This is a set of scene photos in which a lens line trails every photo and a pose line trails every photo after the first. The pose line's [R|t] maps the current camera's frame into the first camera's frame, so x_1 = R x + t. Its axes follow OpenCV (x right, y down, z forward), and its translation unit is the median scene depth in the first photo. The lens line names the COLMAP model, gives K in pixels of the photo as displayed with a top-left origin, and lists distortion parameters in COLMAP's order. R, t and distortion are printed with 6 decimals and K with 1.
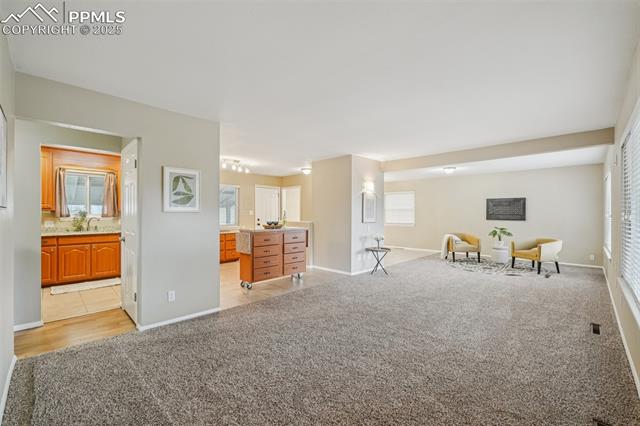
lens RADIAL K [[274.9, 0, 318.9], [0, 274.9, 211.9], [0, 0, 1]] dist [-0.000452, 0.000006]
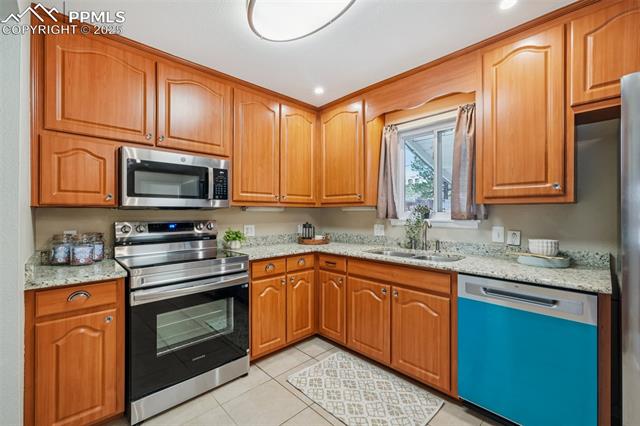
lens RADIAL K [[274.9, 0, 318.9], [0, 274.9, 211.9], [0, 0, 1]] dist [-0.000452, 0.000006]
pose [[-0.029559, -0.002498, -0.999560, -0.399422], [0.005772, 0.999980, -0.002669, 0.007263], [0.999546, -0.005849, -0.029543, 0.875620]]
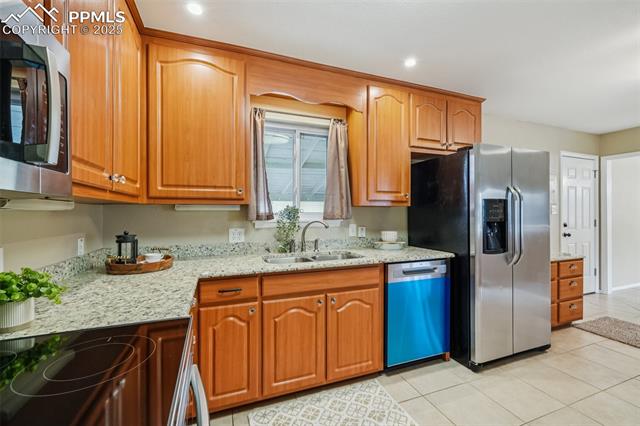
lens RADIAL K [[274.9, 0, 318.9], [0, 274.9, 211.9], [0, 0, 1]] dist [-0.000452, 0.000006]
pose [[0.912908, -0.000068, -0.408165, -0.663598], [0.002740, 0.999978, 0.005962, 0.003678], [0.408156, -0.006561, 0.912889, 0.633078]]
